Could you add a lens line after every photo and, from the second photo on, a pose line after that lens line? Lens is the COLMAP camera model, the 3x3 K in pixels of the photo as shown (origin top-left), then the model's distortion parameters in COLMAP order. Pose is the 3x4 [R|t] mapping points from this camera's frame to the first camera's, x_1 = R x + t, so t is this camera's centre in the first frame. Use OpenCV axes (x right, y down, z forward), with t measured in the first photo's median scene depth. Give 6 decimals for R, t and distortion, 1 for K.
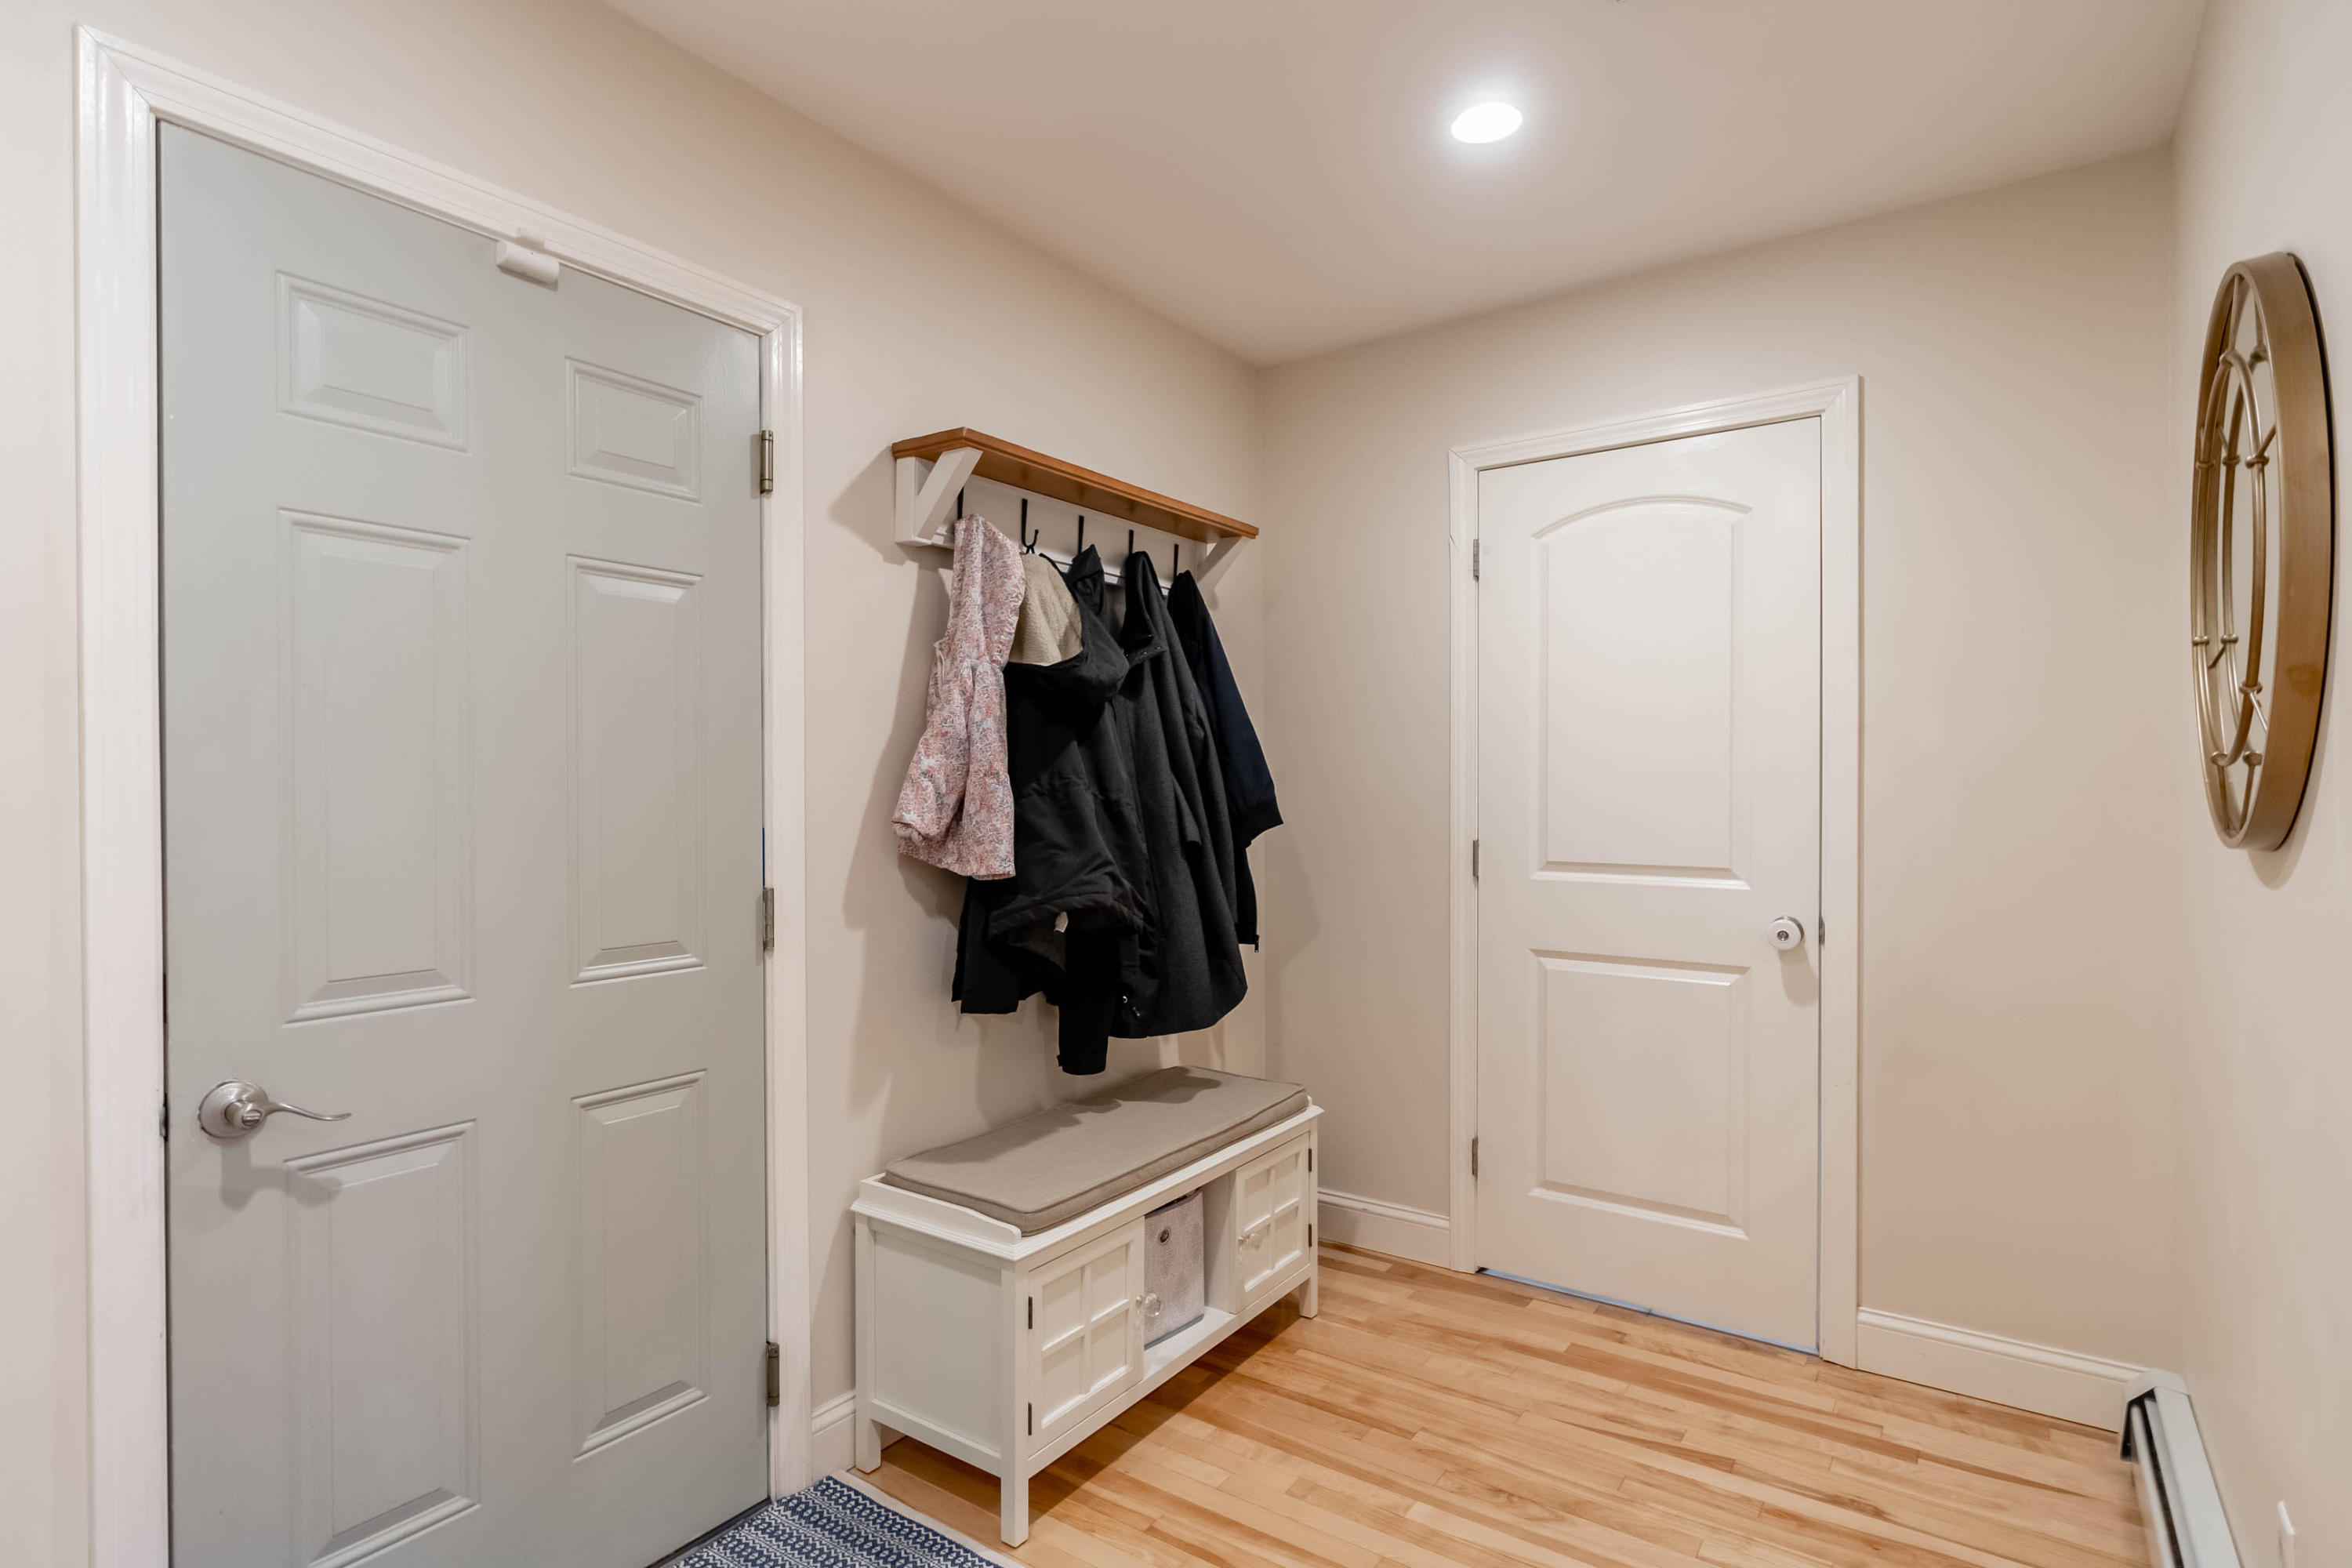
lens RADIAL K [[1173.9, 0, 1174.6], [0, 1173.9, 788.8], [0, 0, 1]] dist [0.001634, 0.000064]
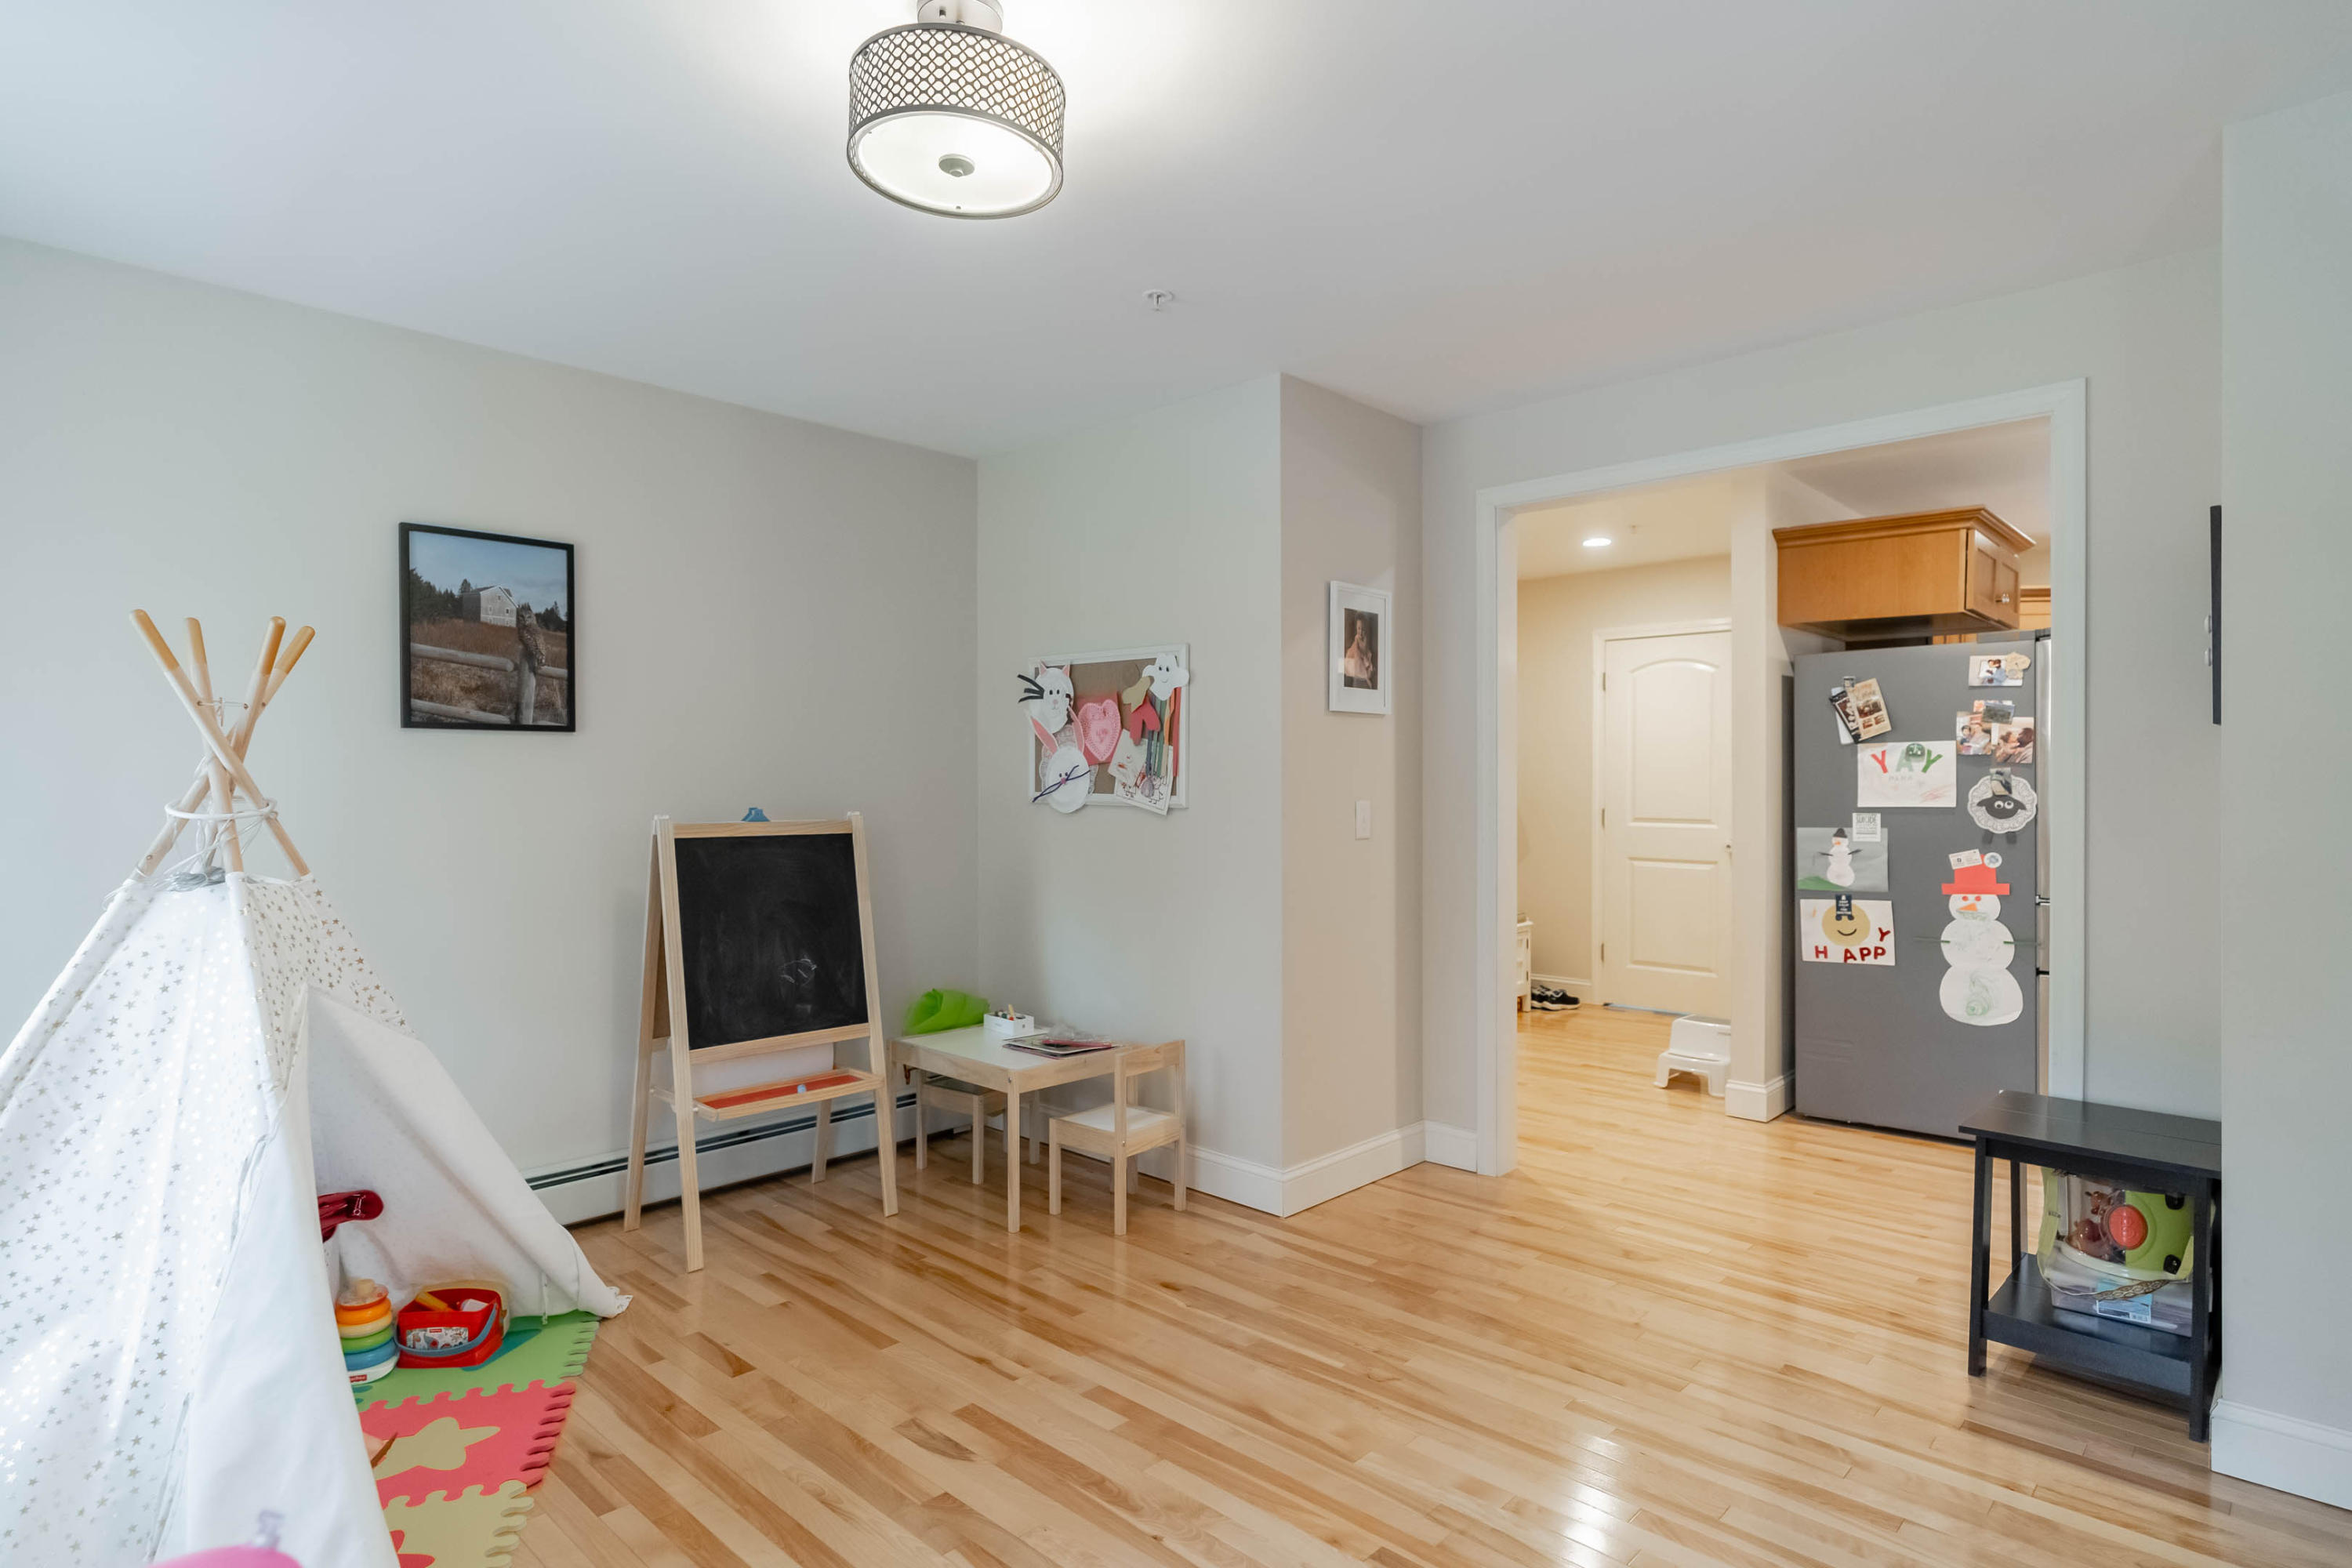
lens RADIAL K [[1241.8, 0, 1181.5], [0, 1241.8, 785.3], [0, 0, 1]] dist [-0.003209, -0.000097]
pose [[0.991053, 0.002626, -0.133442, -0.225667], [-0.002929, 0.999994, -0.002072, 0.006943], [0.133435, 0.002444, 0.991055, -1.463559]]
